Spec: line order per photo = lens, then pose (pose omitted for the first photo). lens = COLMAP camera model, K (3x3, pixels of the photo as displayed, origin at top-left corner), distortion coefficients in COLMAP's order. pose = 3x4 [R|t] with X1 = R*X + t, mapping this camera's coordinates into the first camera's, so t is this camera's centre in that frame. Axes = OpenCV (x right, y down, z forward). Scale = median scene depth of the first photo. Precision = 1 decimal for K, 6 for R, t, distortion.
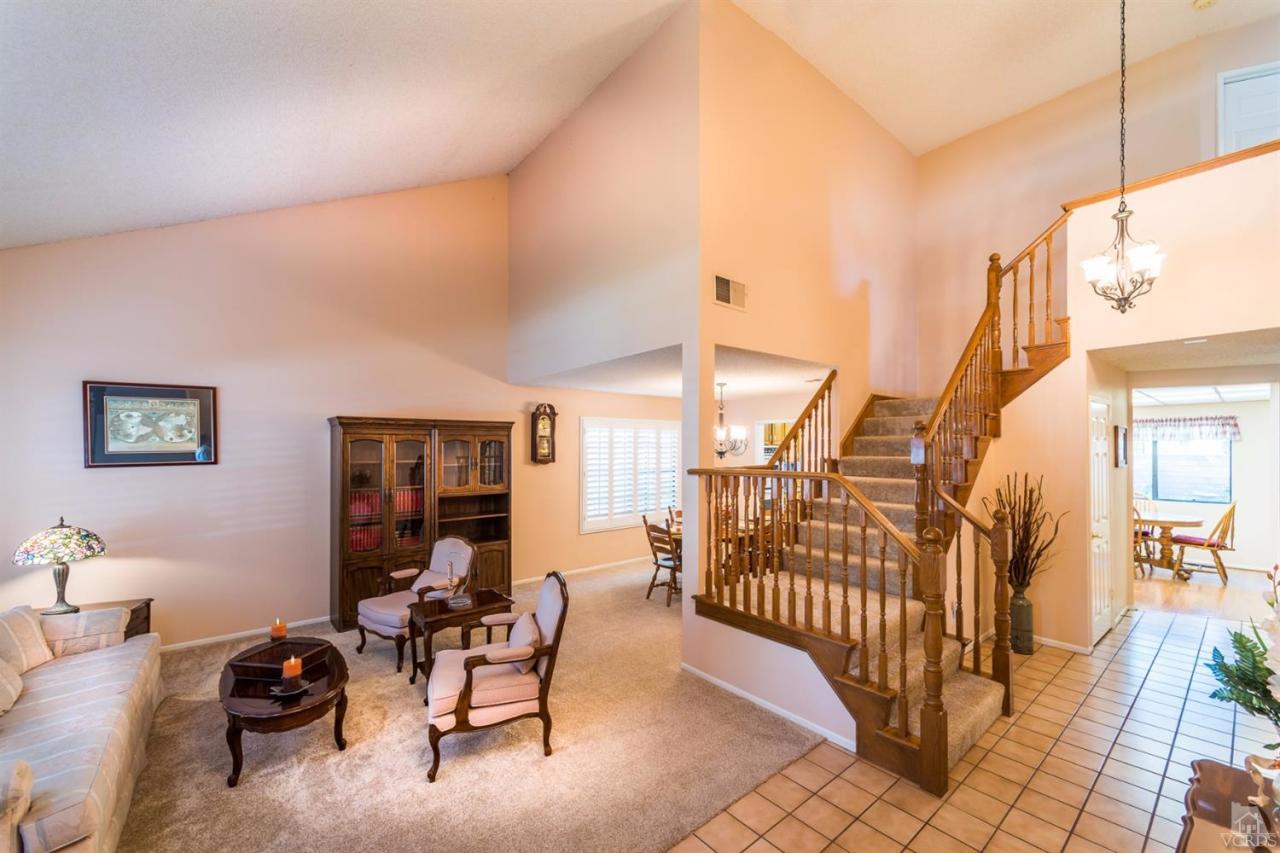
lens RADIAL K [[506.5, 0, 639.6], [0, 506.5, 453.3], [0, 0, 1]] dist [0.009913, 0.000095]
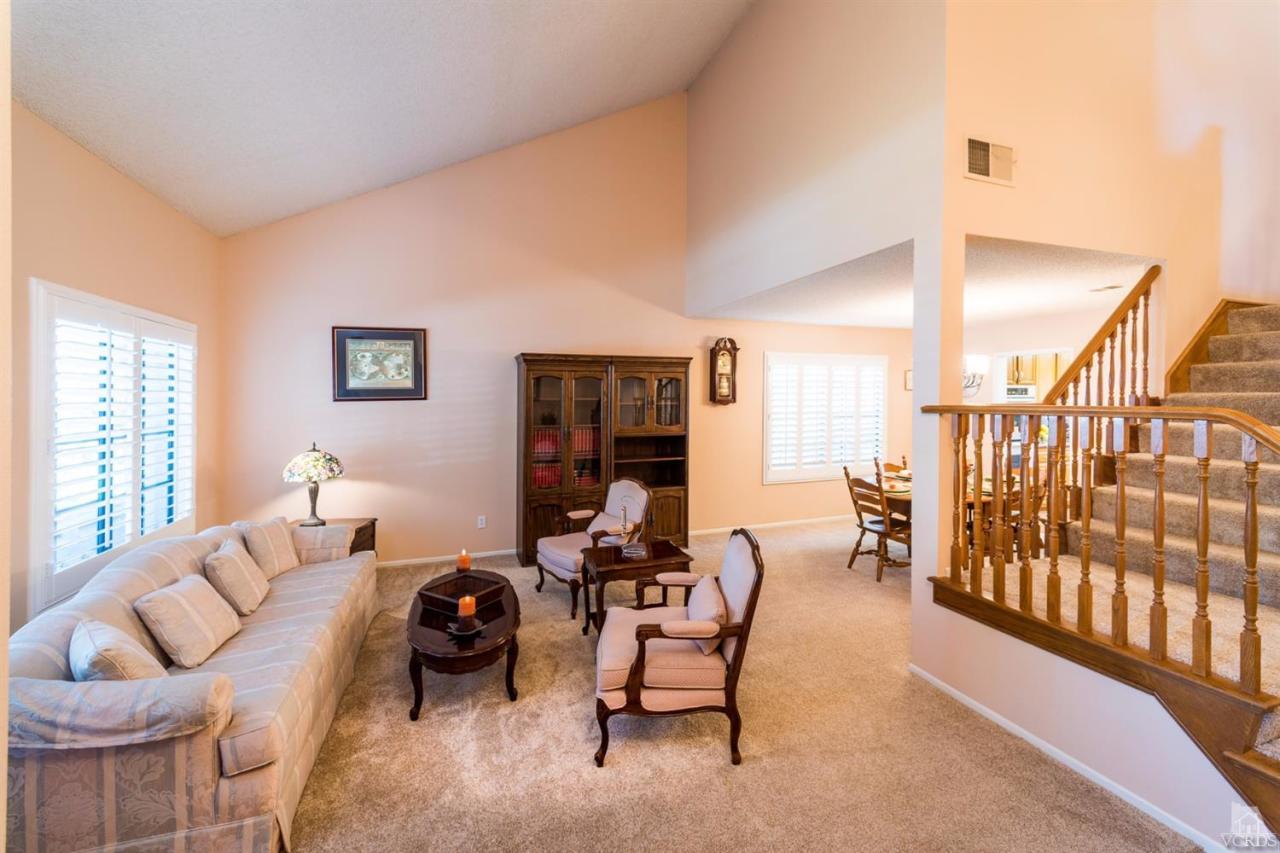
lens RADIAL K [[518.7, 0, 638.4], [0, 518.7, 401.2], [0, 0, 1]] dist [0.008774, -0.000014]
pose [[0.942518, 0.006688, -0.334089, -0.040647], [-0.005915, 0.999977, 0.003331, 0.023215], [0.334103, -0.001164, 0.942536, 0.135543]]
